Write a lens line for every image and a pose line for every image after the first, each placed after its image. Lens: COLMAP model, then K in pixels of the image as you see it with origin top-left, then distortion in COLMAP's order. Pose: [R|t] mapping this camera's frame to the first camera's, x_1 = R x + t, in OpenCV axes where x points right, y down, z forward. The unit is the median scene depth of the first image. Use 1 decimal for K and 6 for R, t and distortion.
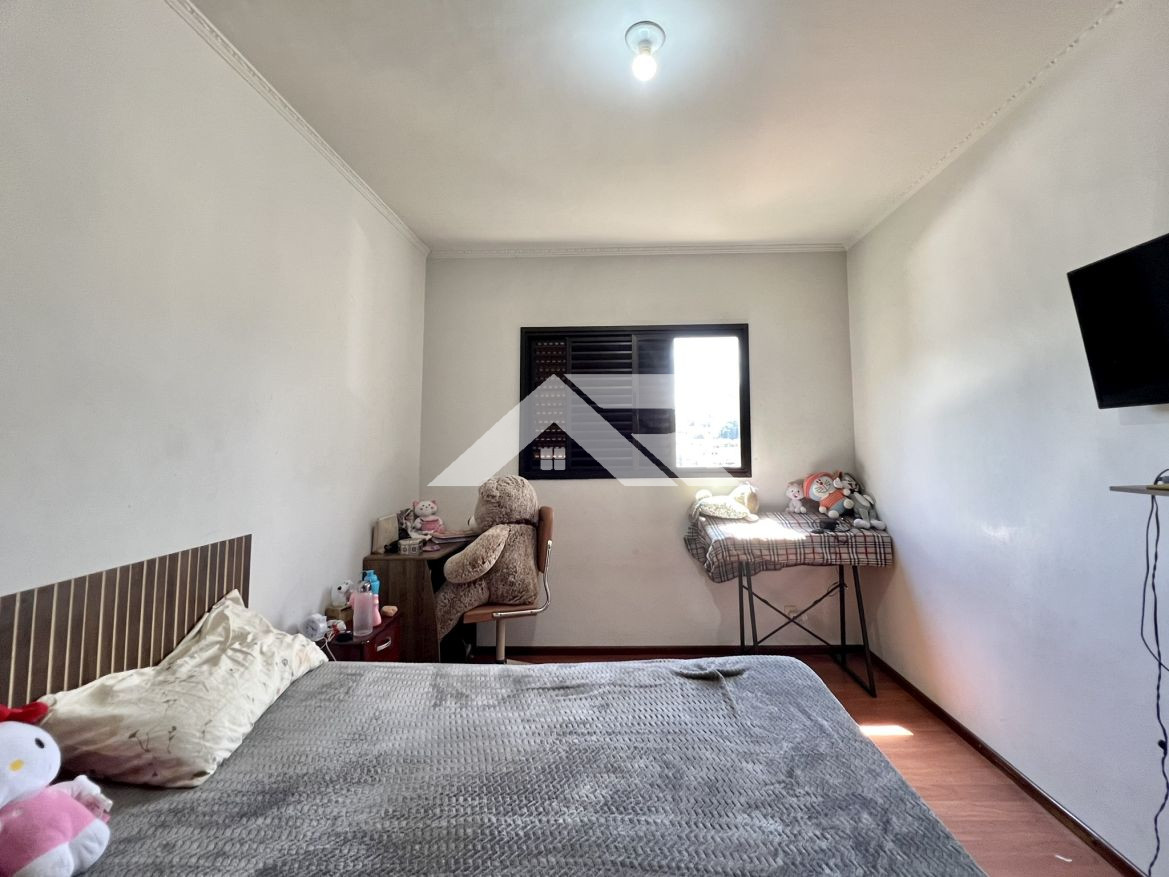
lens RADIAL K [[472.8, 0, 588.0], [0, 472.8, 436.4], [0, 0, 1]] dist [-0.000769, -0.000038]
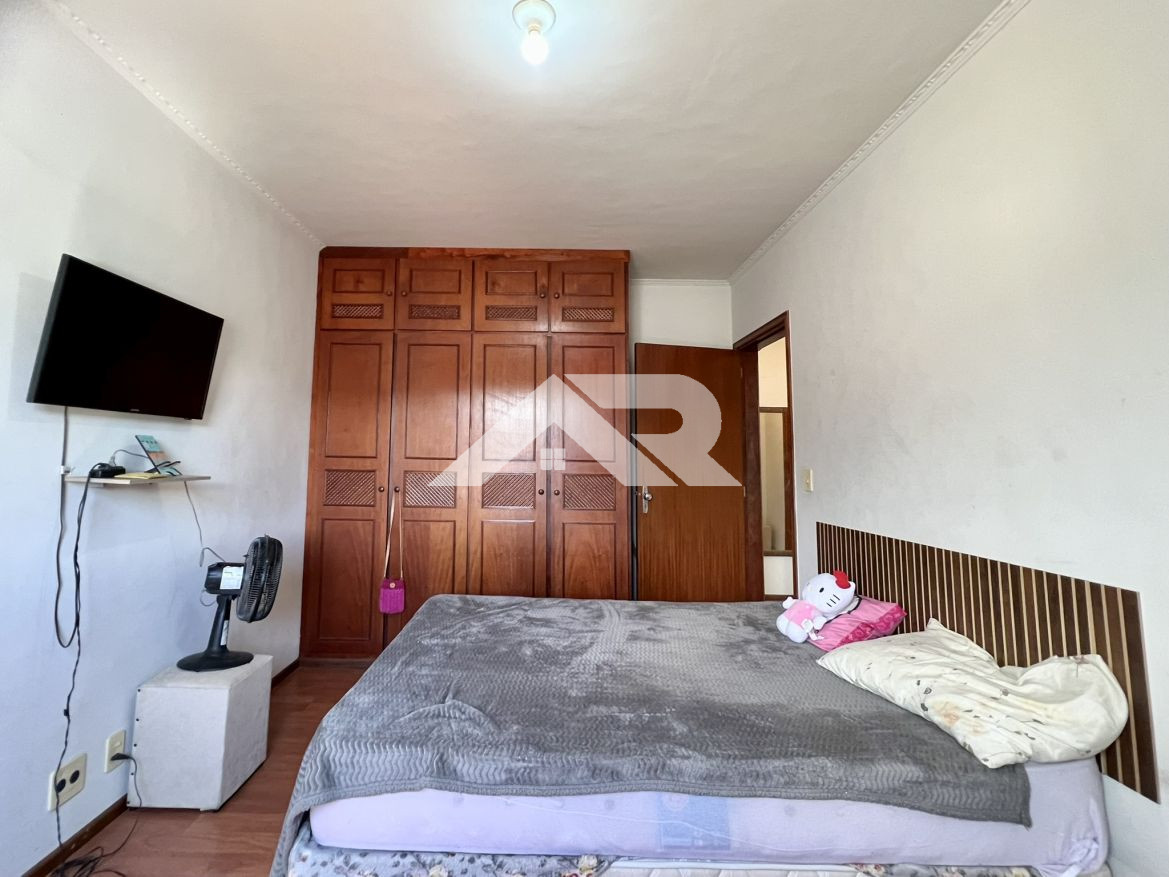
lens RADIAL K [[472.8, 0, 588.0], [0, 472.8, 436.4], [0, 0, 1]] dist [-0.000769, -0.000038]
pose [[-0.993736, 0.006655, -0.111554, 0.125221], [0.015718, 0.996626, -0.080559, 0.043686], [0.110642, -0.081808, -0.990488, 1.919137]]
